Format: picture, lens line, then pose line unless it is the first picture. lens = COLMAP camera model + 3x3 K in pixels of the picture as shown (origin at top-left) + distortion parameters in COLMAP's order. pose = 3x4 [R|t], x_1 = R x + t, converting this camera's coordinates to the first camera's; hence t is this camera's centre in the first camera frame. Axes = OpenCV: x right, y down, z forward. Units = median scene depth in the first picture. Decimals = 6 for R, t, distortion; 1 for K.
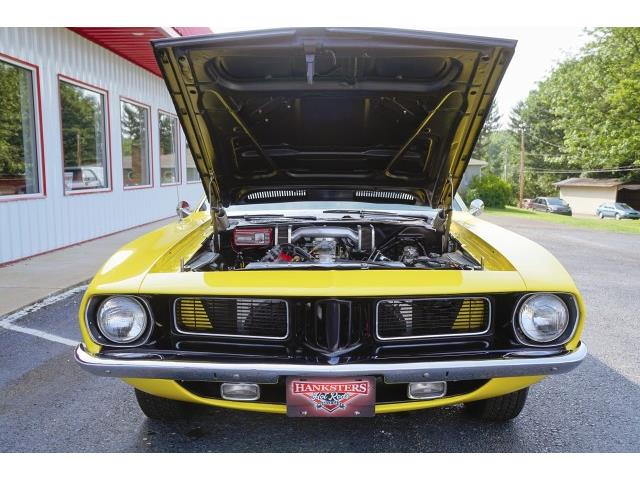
lens RADIAL K [[580.9, 0, 332.8], [0, 580.9, 268.0], [0, 0, 1]] dist [-0.018329, -0.001755]
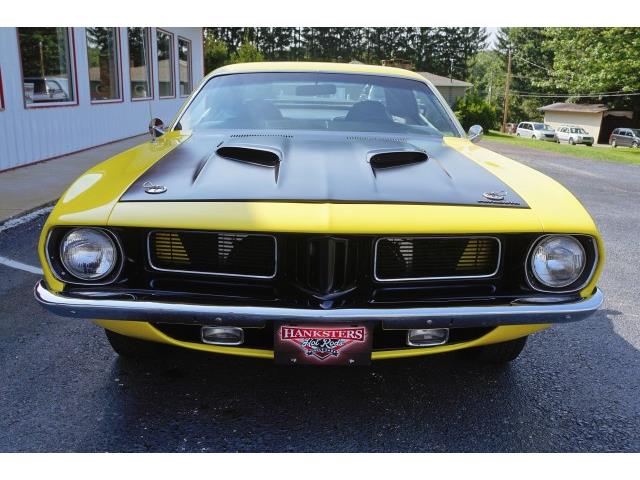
lens RADIAL K [[558.7, 0, 320.0], [0, 558.7, 240.0], [0, 0, 1]] dist [-0.002709, 0.007354]
pose [[0.999225, 0.016660, 0.035659, -0.033337], [-0.020077, 0.995011, 0.097724, -0.019546], [-0.033854, -0.098364, 0.994574, 0.115122]]
